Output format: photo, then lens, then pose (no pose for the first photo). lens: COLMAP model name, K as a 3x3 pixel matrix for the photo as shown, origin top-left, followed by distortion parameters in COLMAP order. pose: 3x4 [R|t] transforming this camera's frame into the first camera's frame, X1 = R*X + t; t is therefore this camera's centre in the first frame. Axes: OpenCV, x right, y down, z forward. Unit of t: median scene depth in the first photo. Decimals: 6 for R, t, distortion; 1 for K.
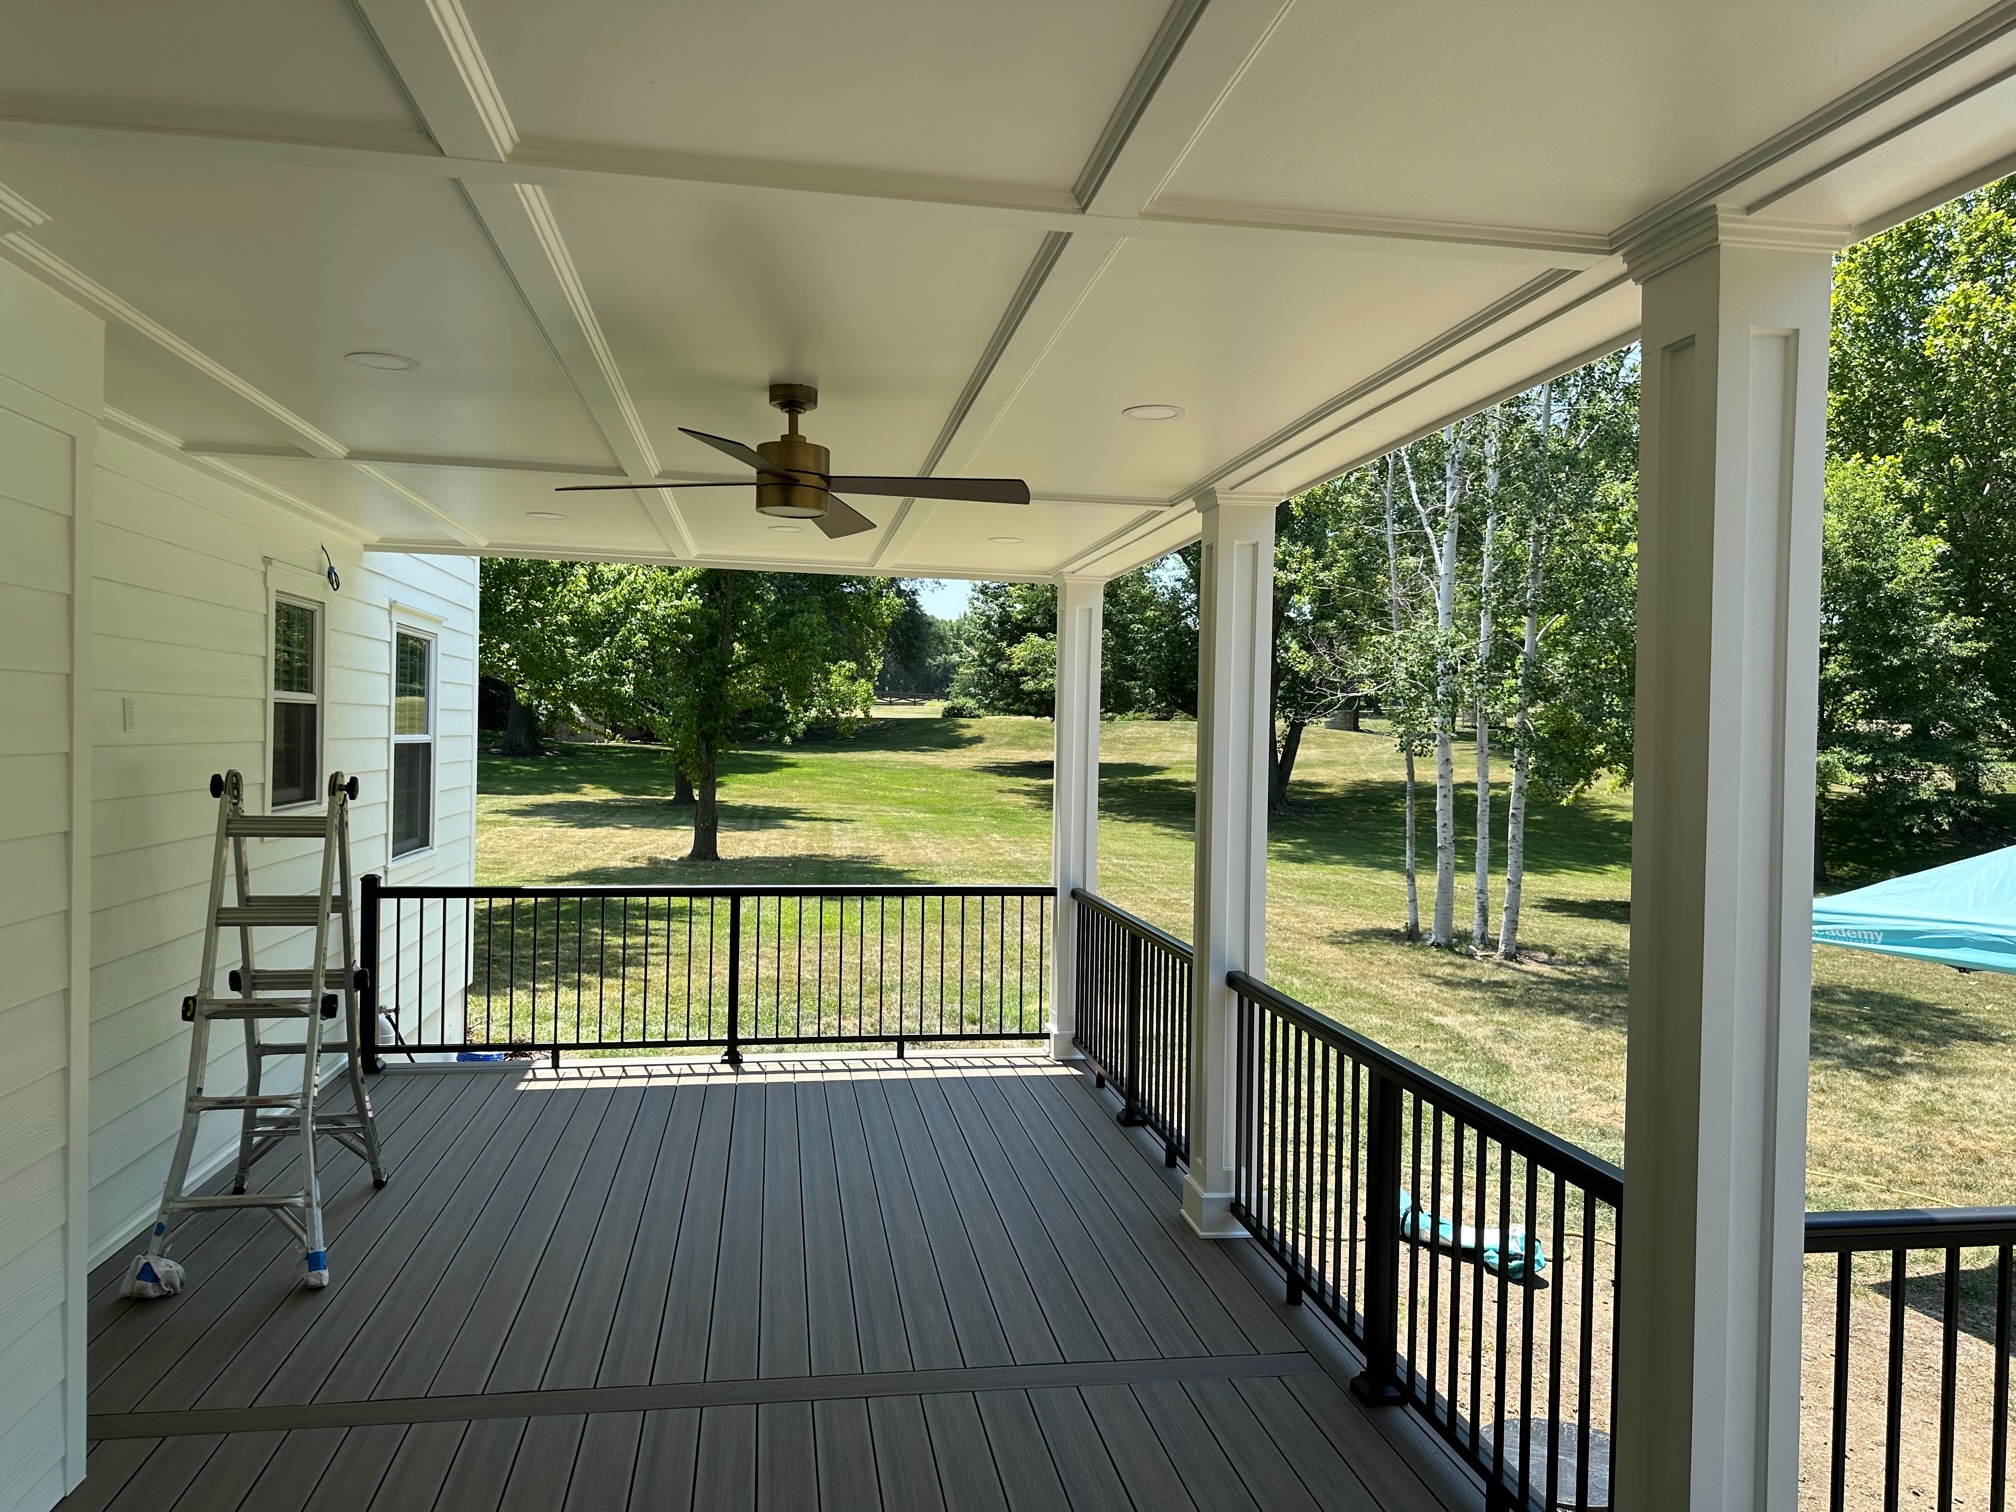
lens RADIAL K [[1409.6, 0, 1008.0], [0, 1409.6, 756.0], [0, 0, 1]] dist [0.132288, -0.181338]
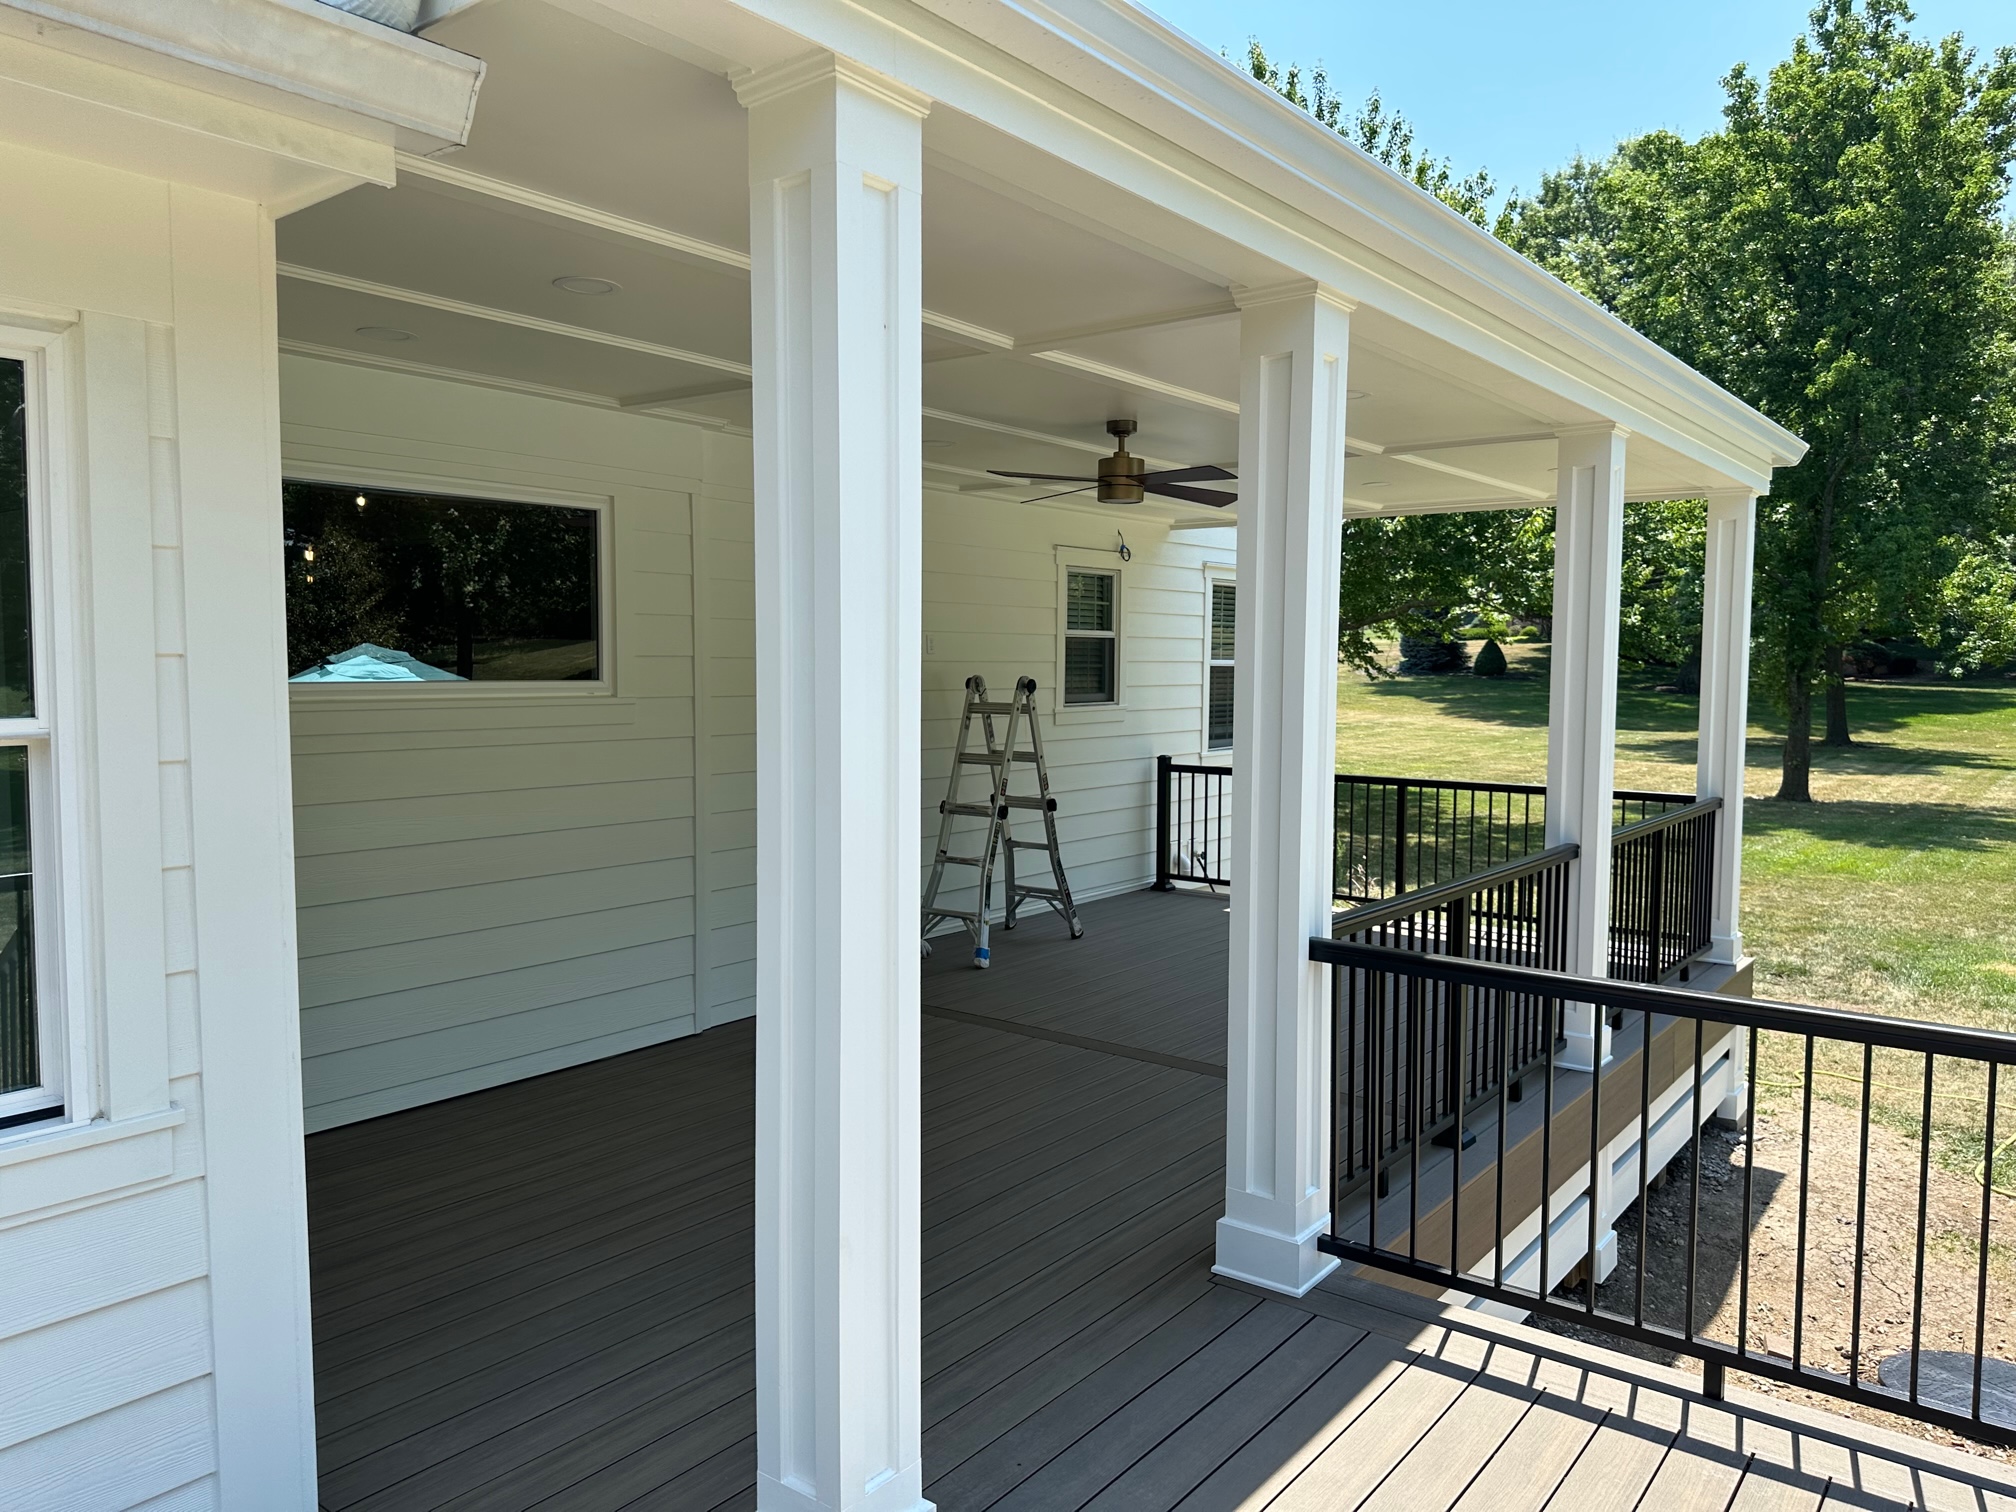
lens RADIAL K [[1416.0, 0, 1002.3], [0, 1416.0, 747.7], [0, 0, 1]] dist [0.068819, -0.064222]
pose [[0.680334, 0.030438, -0.732270, 0.482737], [-0.004716, 0.999298, 0.037156, 0.022480], [0.732887, -0.021825, 0.680000, -0.088932]]
